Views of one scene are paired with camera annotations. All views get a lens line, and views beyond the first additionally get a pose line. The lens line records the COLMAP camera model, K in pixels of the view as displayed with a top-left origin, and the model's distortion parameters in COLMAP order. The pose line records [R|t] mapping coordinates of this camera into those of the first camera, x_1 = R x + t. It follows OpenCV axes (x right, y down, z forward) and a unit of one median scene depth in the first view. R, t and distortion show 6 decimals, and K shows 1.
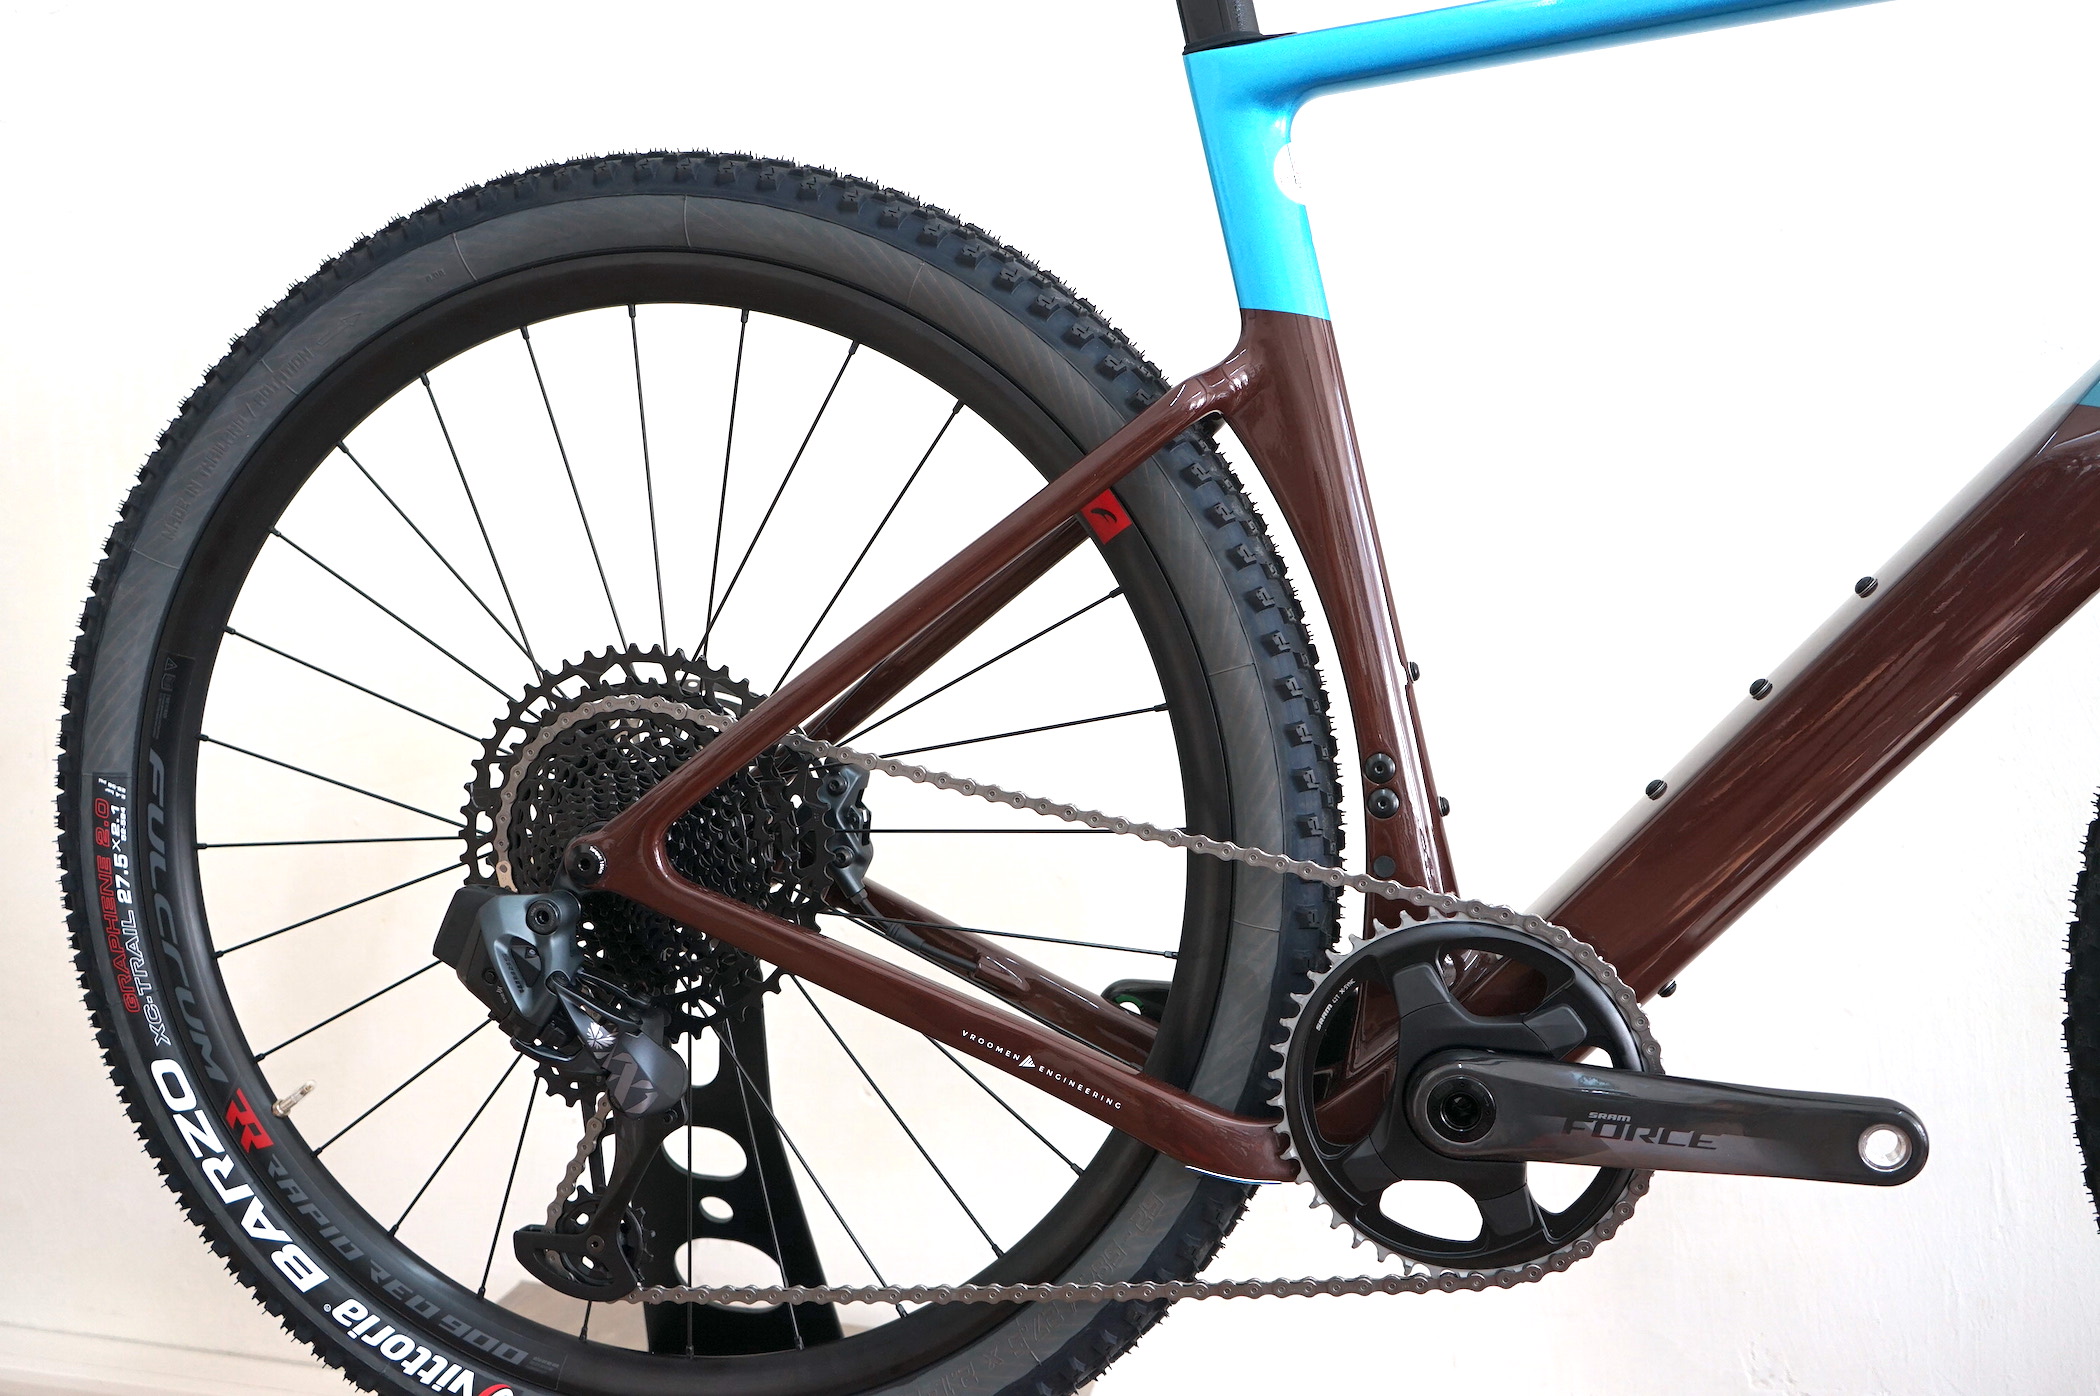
lens RADIAL K [[2020.0, 0, 1048.4], [0, 2020.0, 701.3], [0, 0, 1]] dist [0.002730, 0.000000]
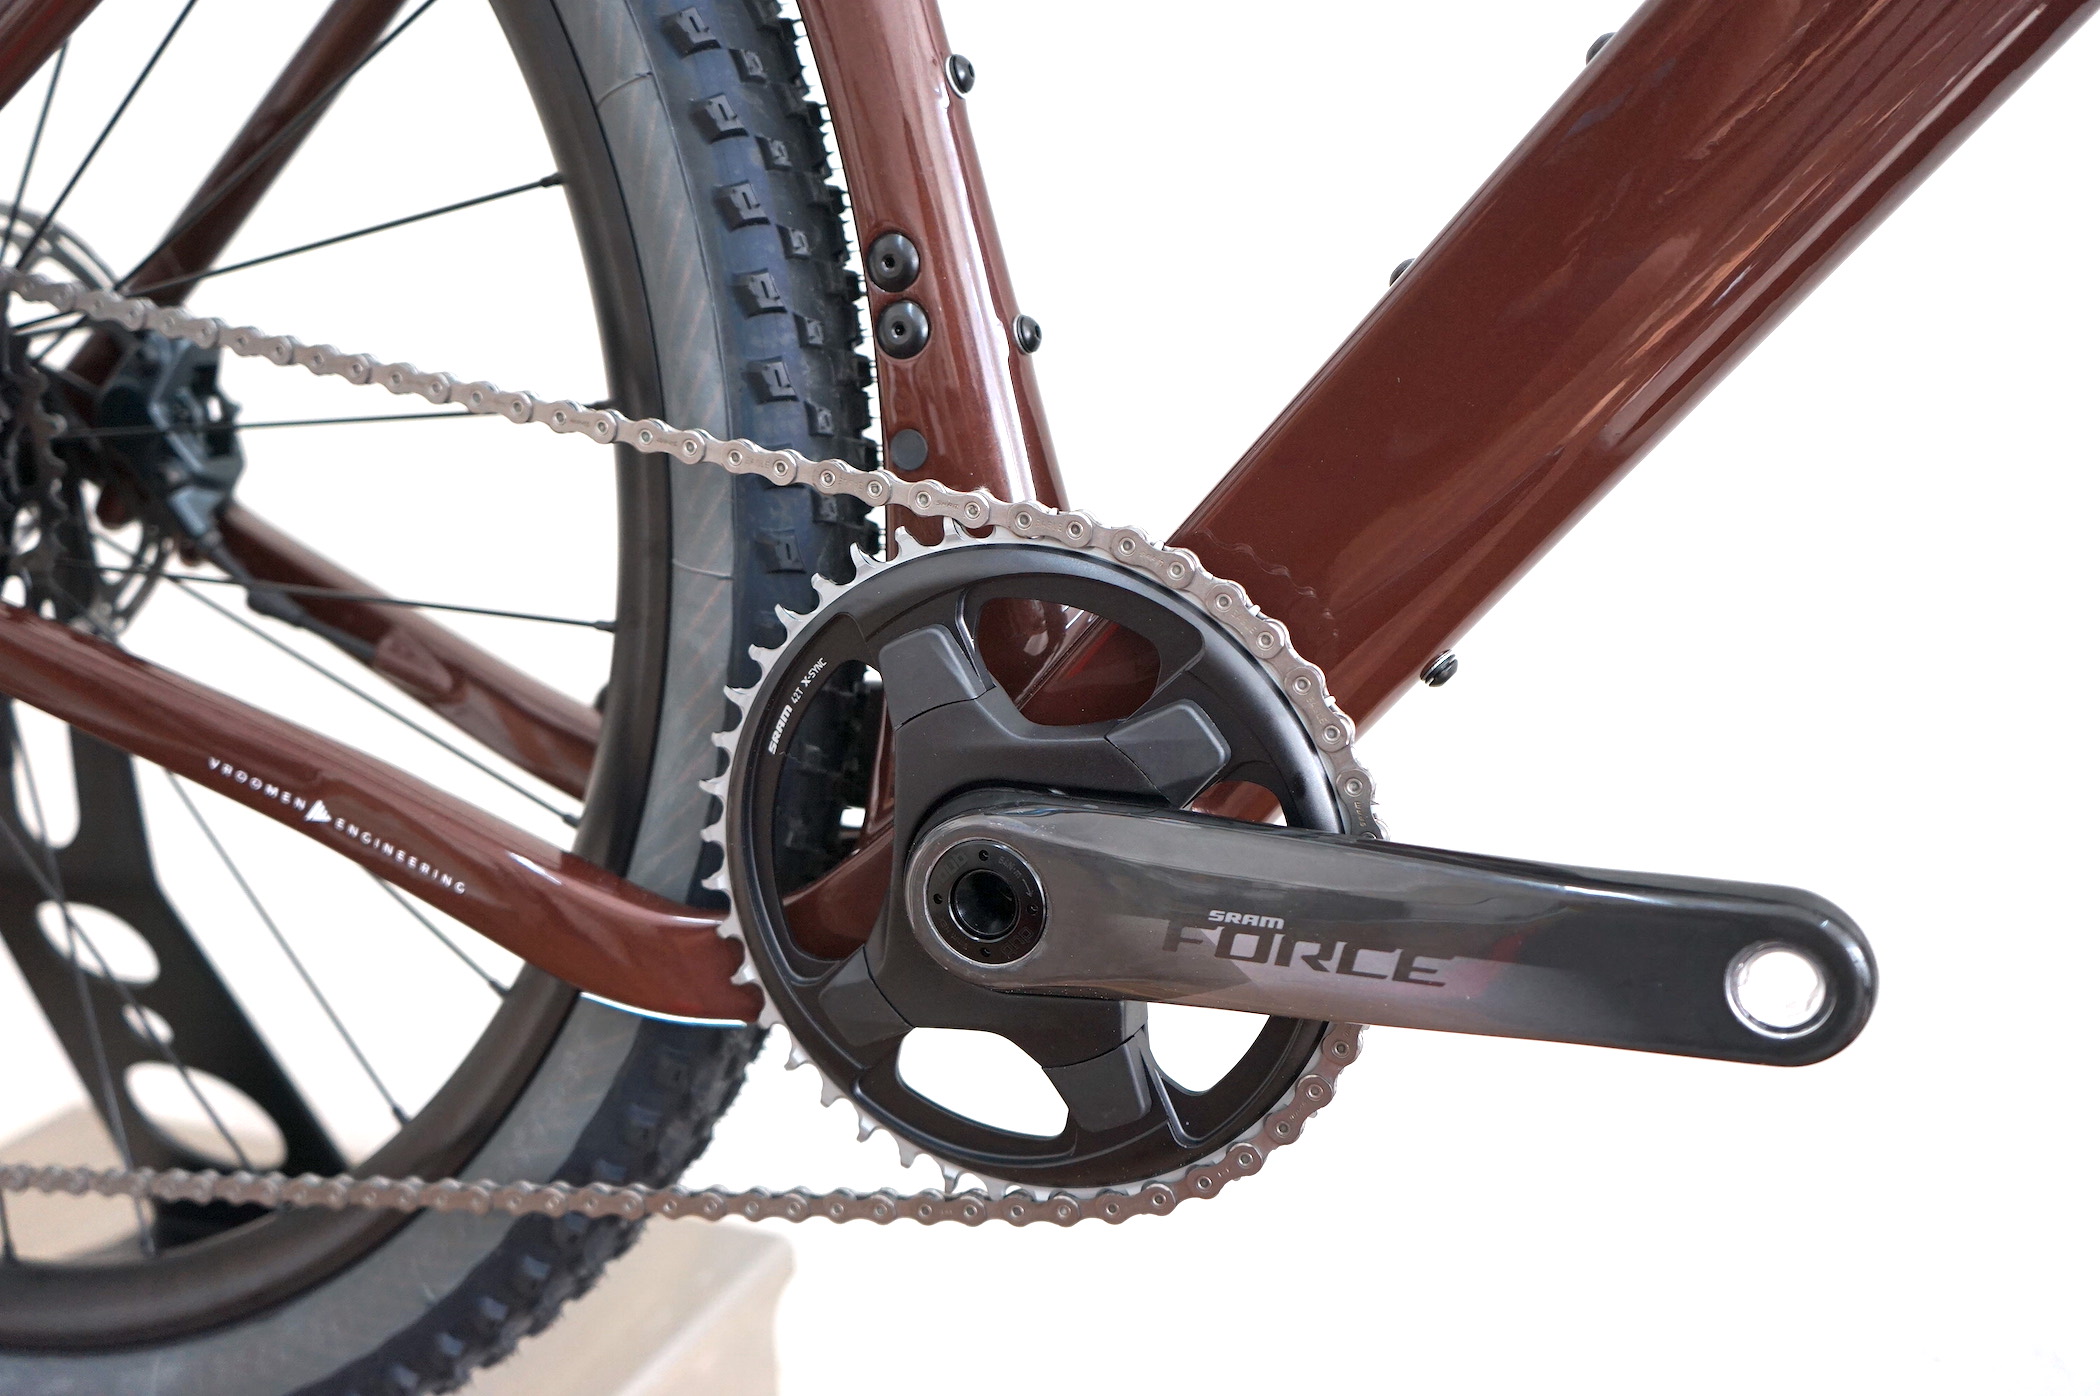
lens RADIAL K [[2176.6, 0, 1042.3], [0, 2176.6, 691.8], [0, 0, 1]] dist [0.005807, 0.000000]
pose [[0.989997, -0.009525, -0.140770, 0.276843], [0.027515, 0.991597, 0.126408, 0.071628], [0.138383, -0.129017, 0.981939, 0.422098]]
